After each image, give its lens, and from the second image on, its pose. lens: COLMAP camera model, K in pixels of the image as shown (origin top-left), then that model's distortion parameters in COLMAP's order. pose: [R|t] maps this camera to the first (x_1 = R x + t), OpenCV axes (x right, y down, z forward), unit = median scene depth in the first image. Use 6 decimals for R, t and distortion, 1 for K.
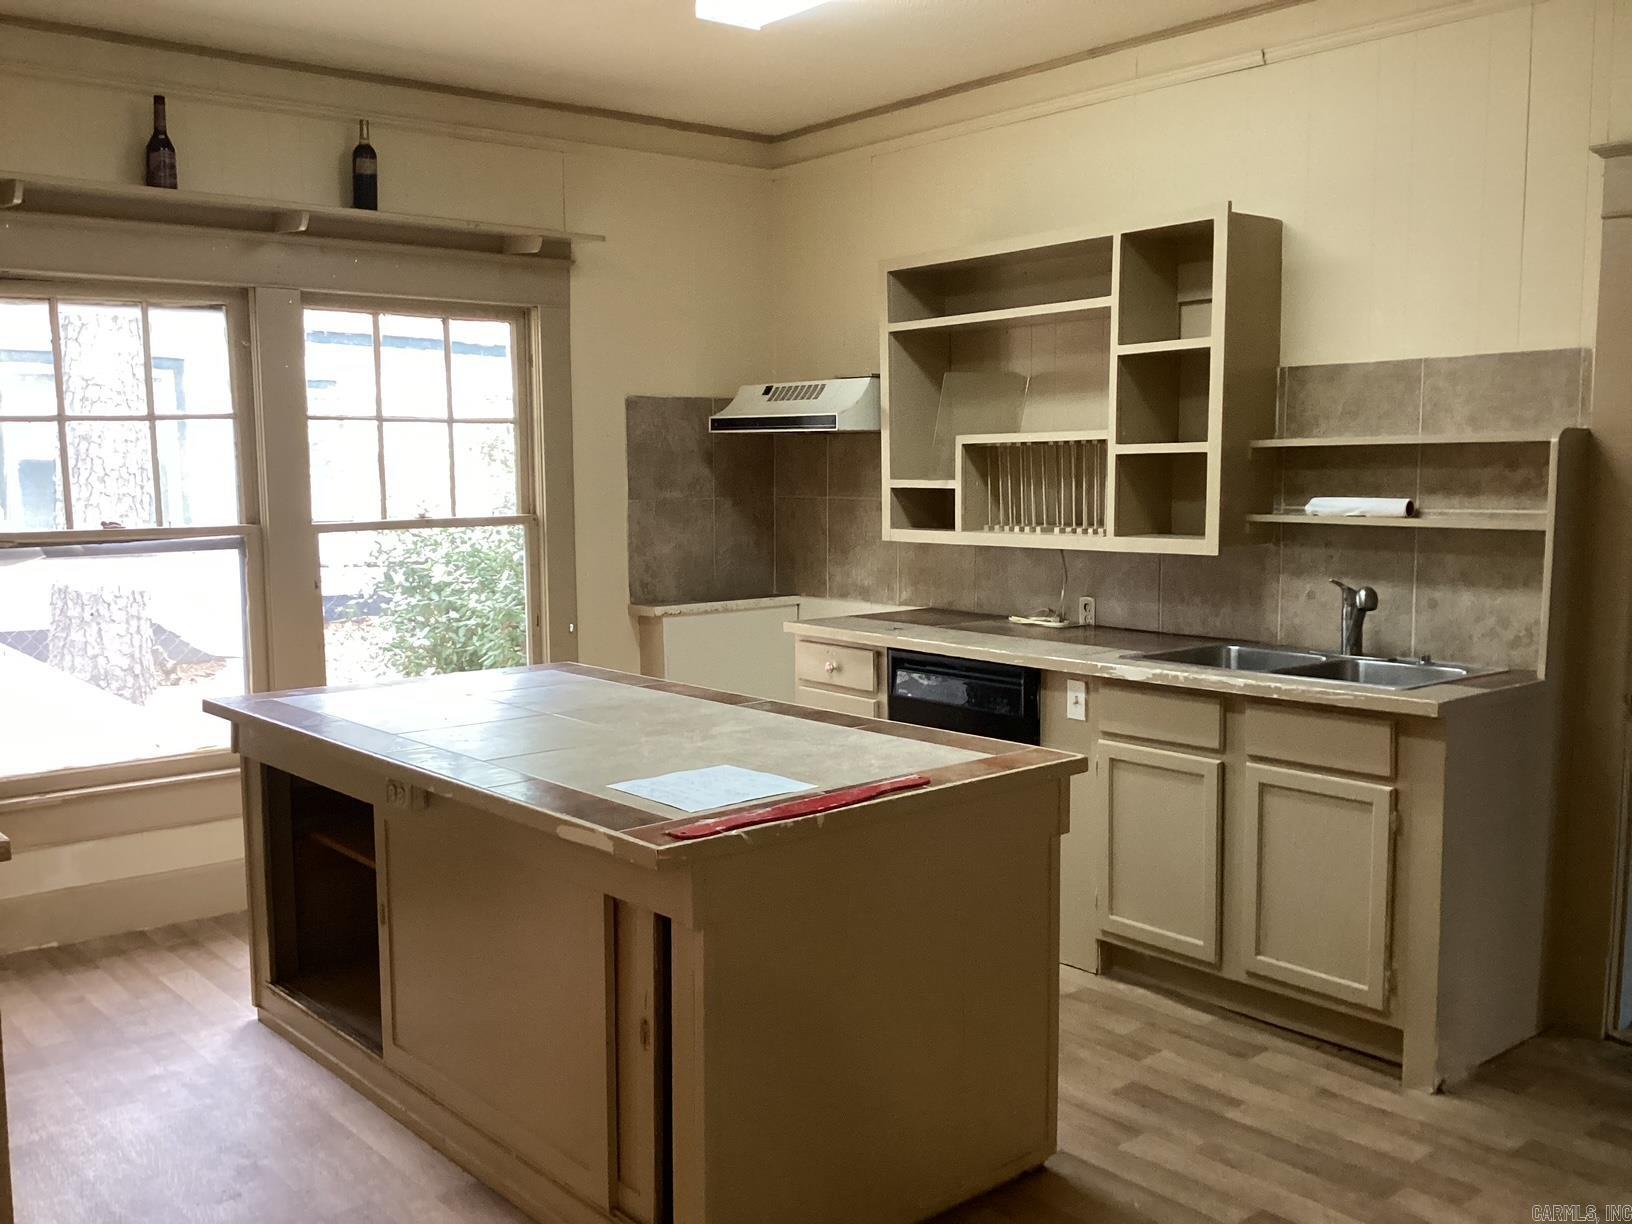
lens RADIAL K [[1492.4, 0, 816.6], [0, 1492.4, 617.2], [0, 0, 1]] dist [0.116621, -0.200516]
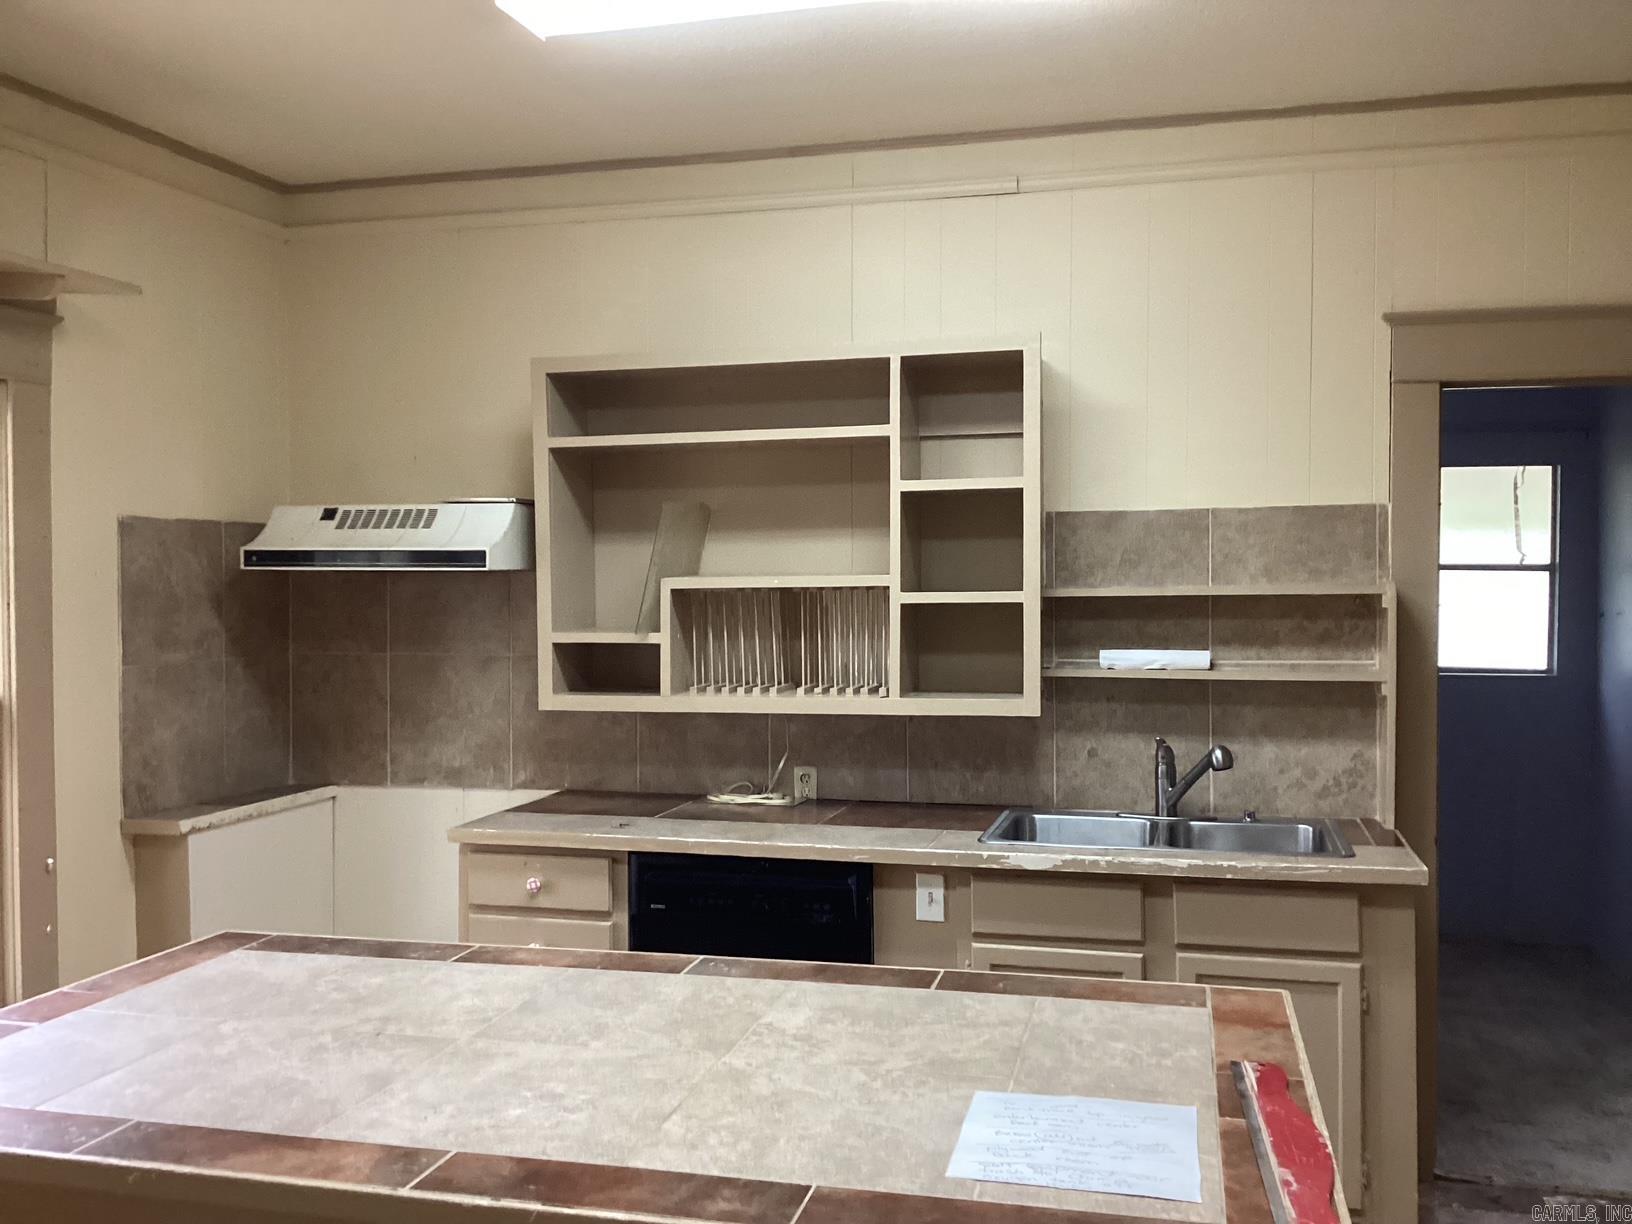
lens RADIAL K [[1492.4, 0, 816.6], [0, 1492.4, 617.2], [0, 0, 1]] dist [0.116621, -0.200516]
pose [[0.819320, -0.011151, 0.573228, -0.337905], [0.059497, 0.996066, -0.065663, -0.046845], [-0.570241, 0.087905, 0.816761, 0.321731]]
